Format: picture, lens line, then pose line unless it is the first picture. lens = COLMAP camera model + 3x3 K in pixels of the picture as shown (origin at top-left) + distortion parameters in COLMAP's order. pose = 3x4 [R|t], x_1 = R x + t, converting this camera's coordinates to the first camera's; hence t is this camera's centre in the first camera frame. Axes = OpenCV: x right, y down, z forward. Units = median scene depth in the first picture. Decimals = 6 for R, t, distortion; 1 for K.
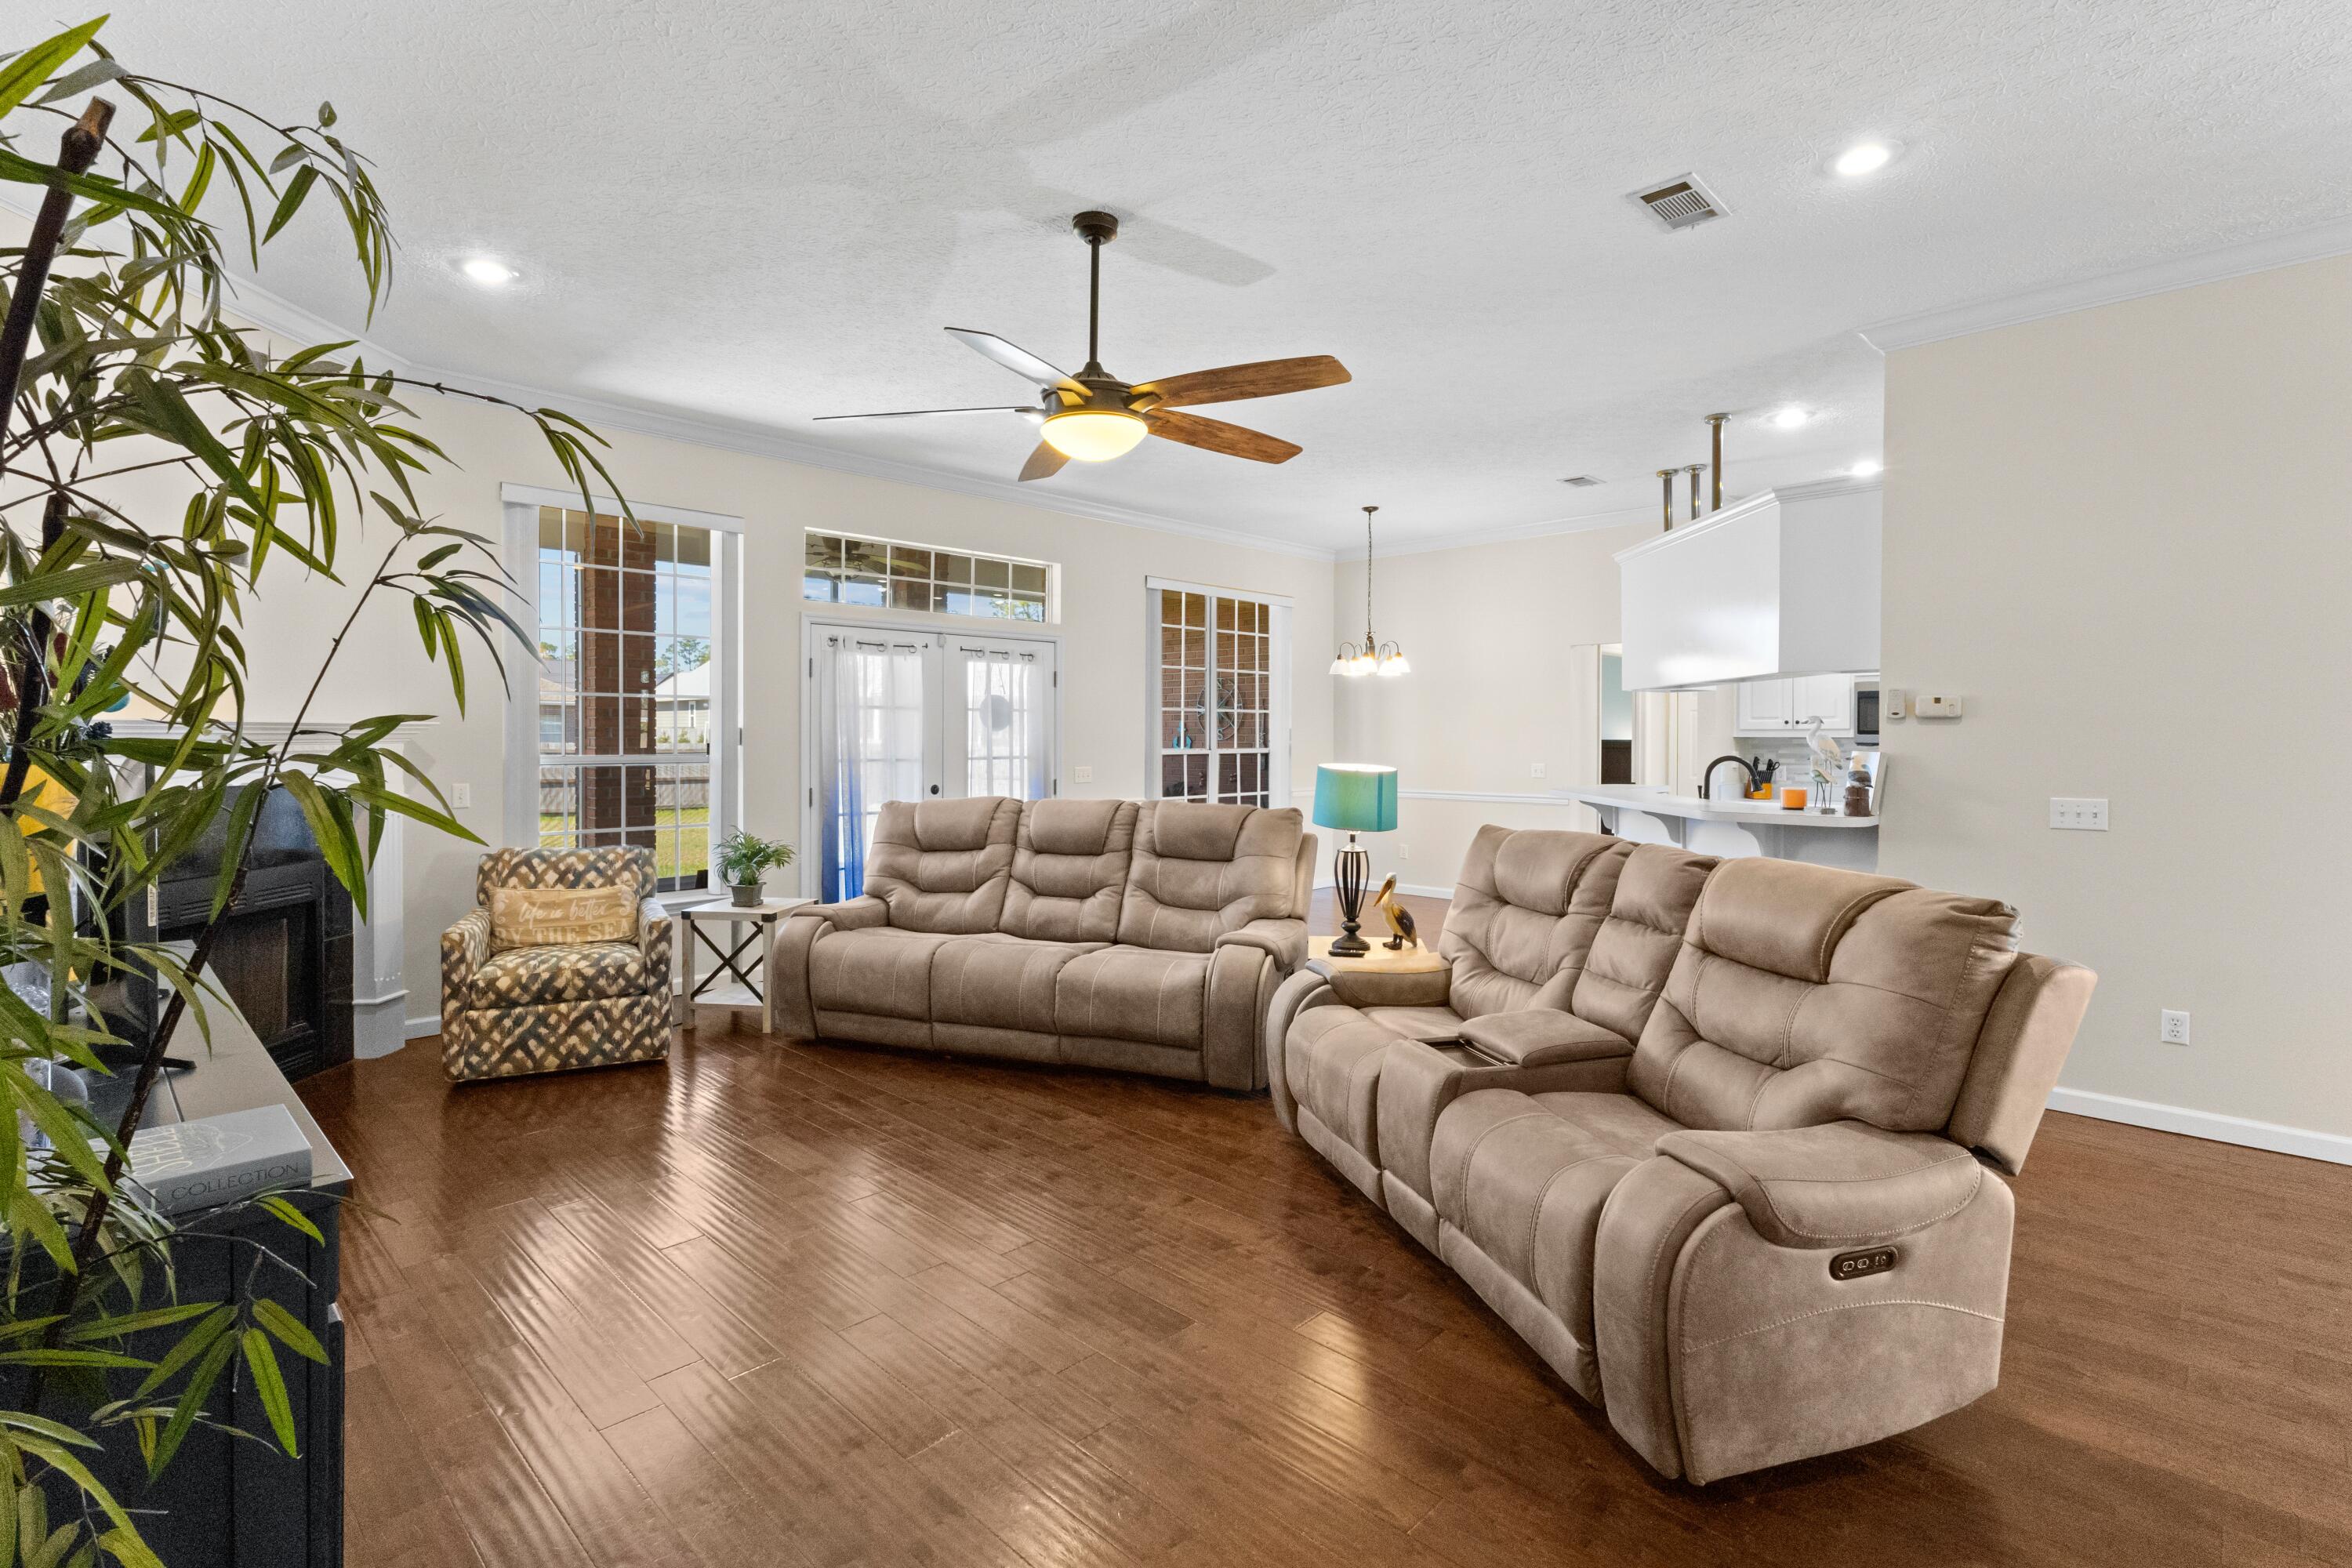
lens RADIAL K [[1108.0, 0, 1180.8], [0, 1108.0, 764.4], [0, 0, 1]] dist [0.000131, 0.000003]
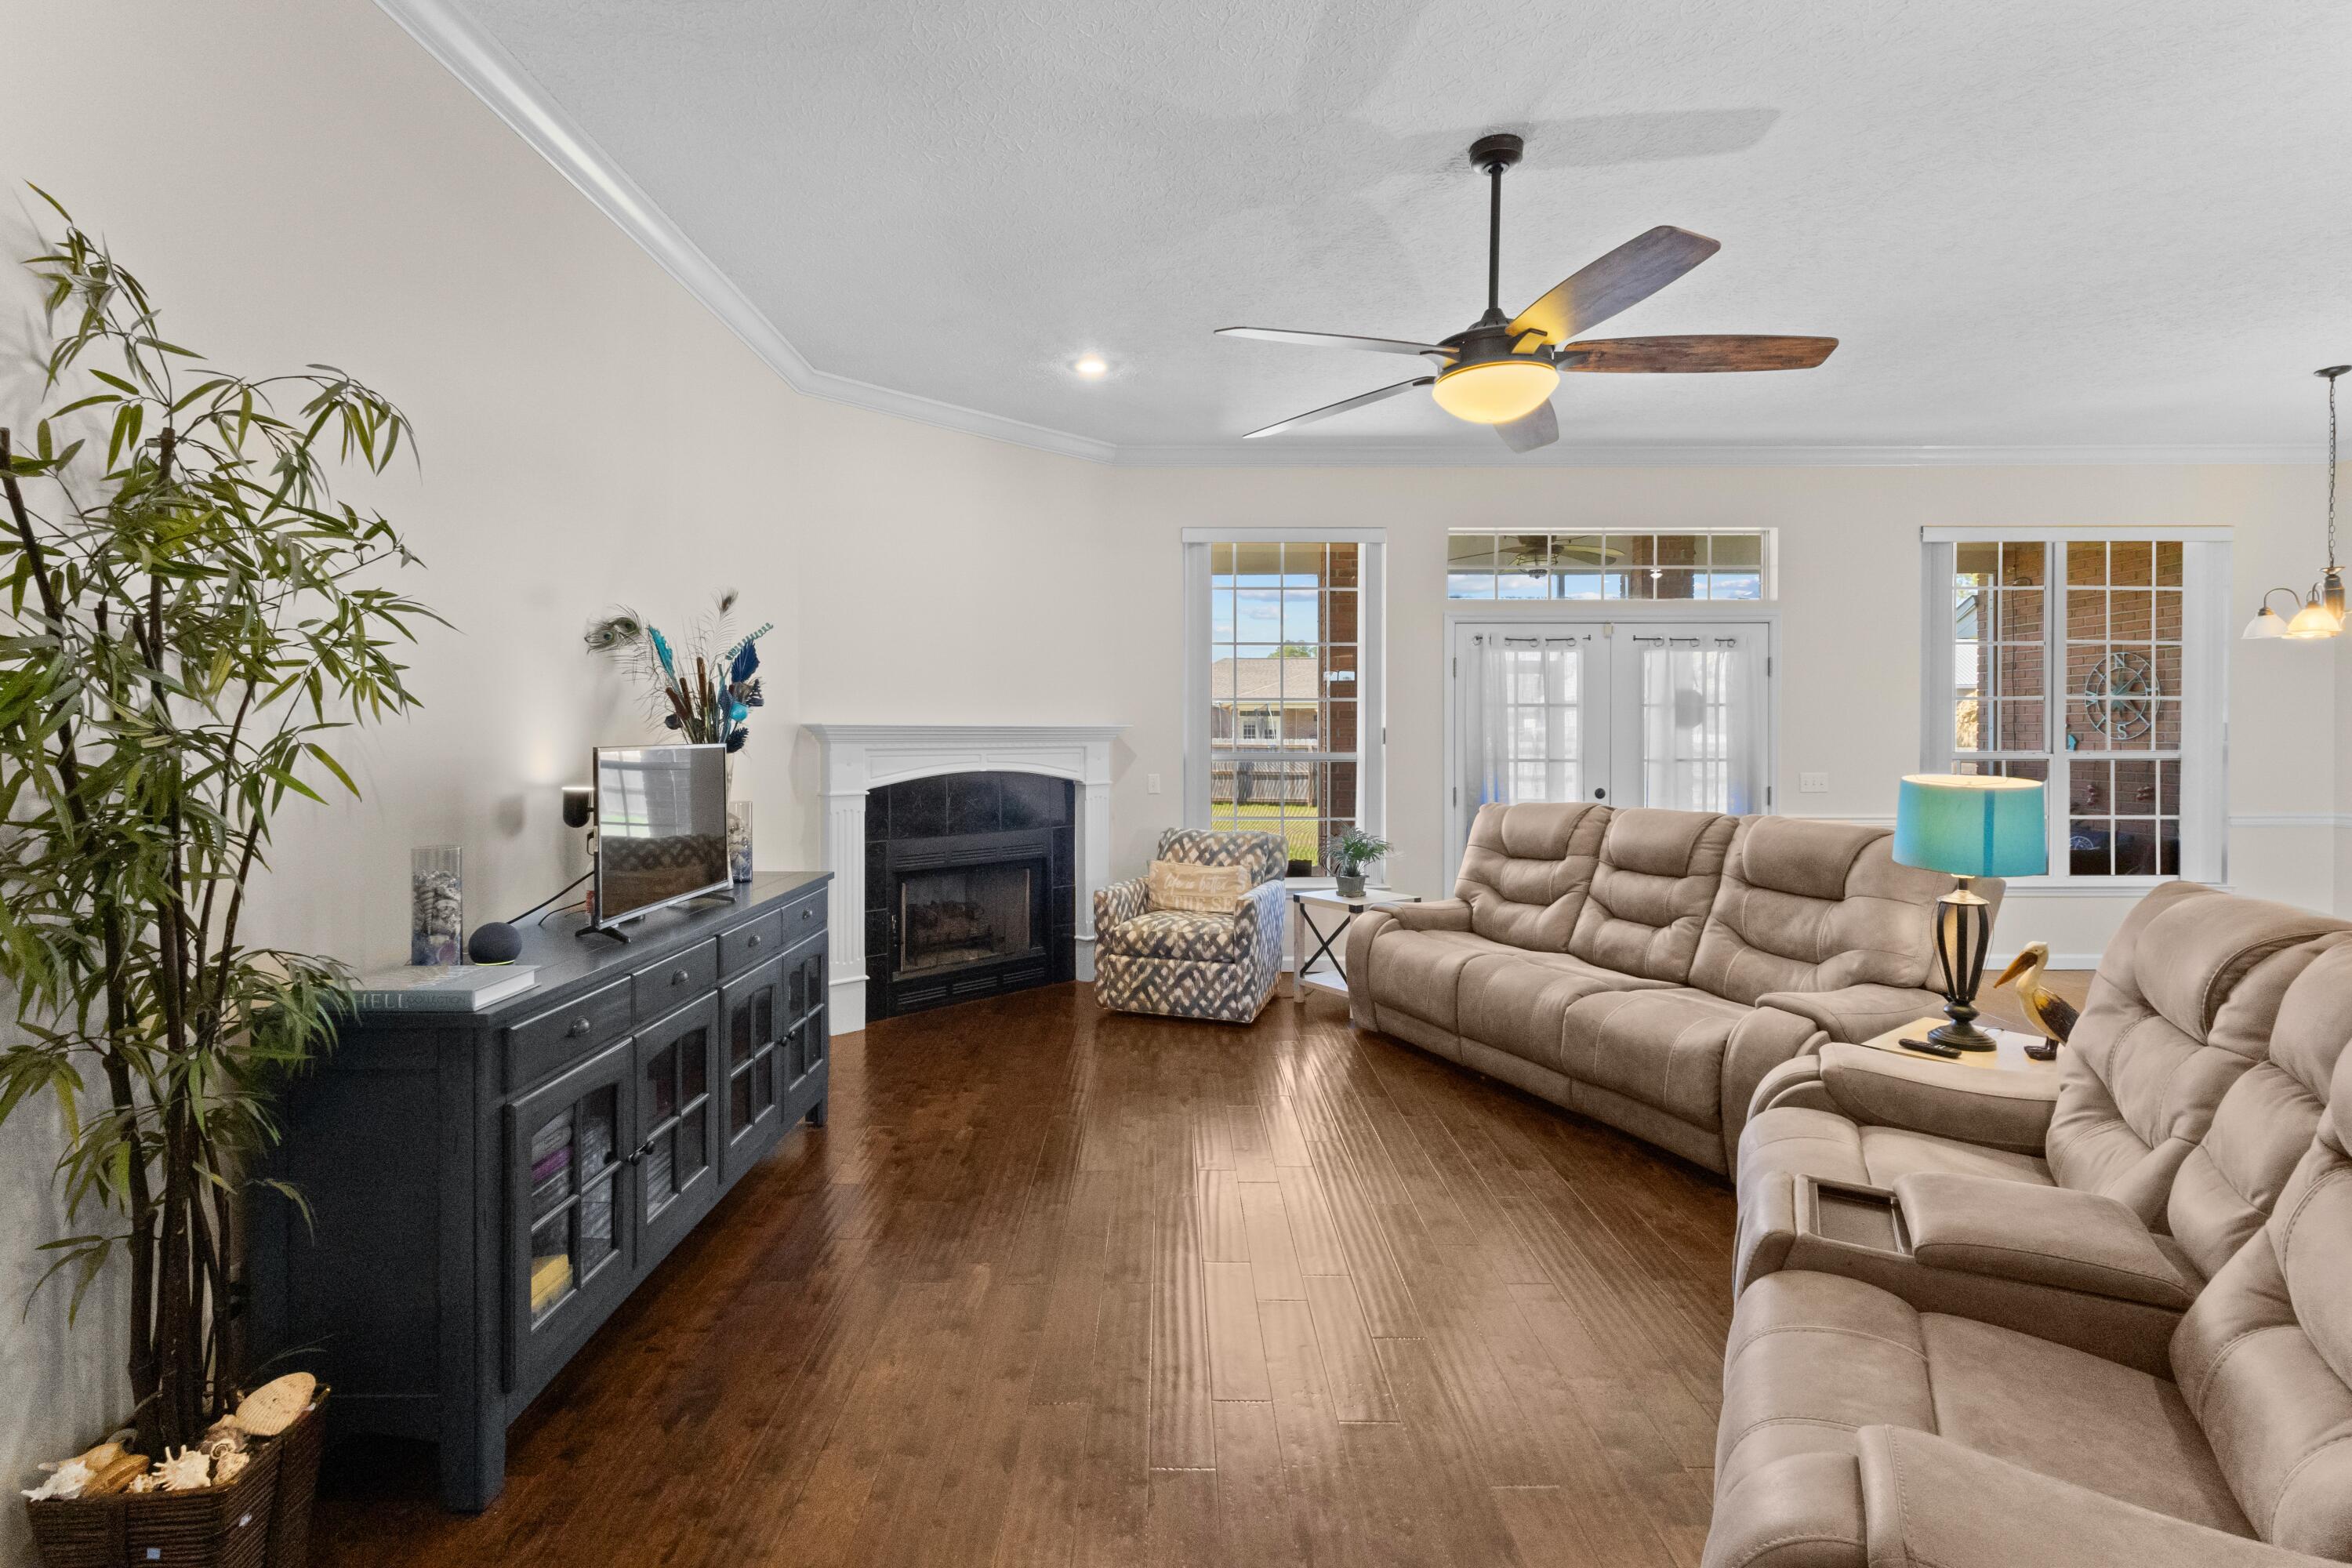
lens RADIAL K [[1108.0, 0, 1178.1], [0, 1108.0, 763.2], [0, 0, 1]] dist [0.000131, 0.000003]
pose [[0.699086, 0.016534, -0.714846, 0.283637], [-0.016025, 0.999844, 0.007455, -0.005095], [0.714858, 0.006243, 0.699242, 0.159288]]
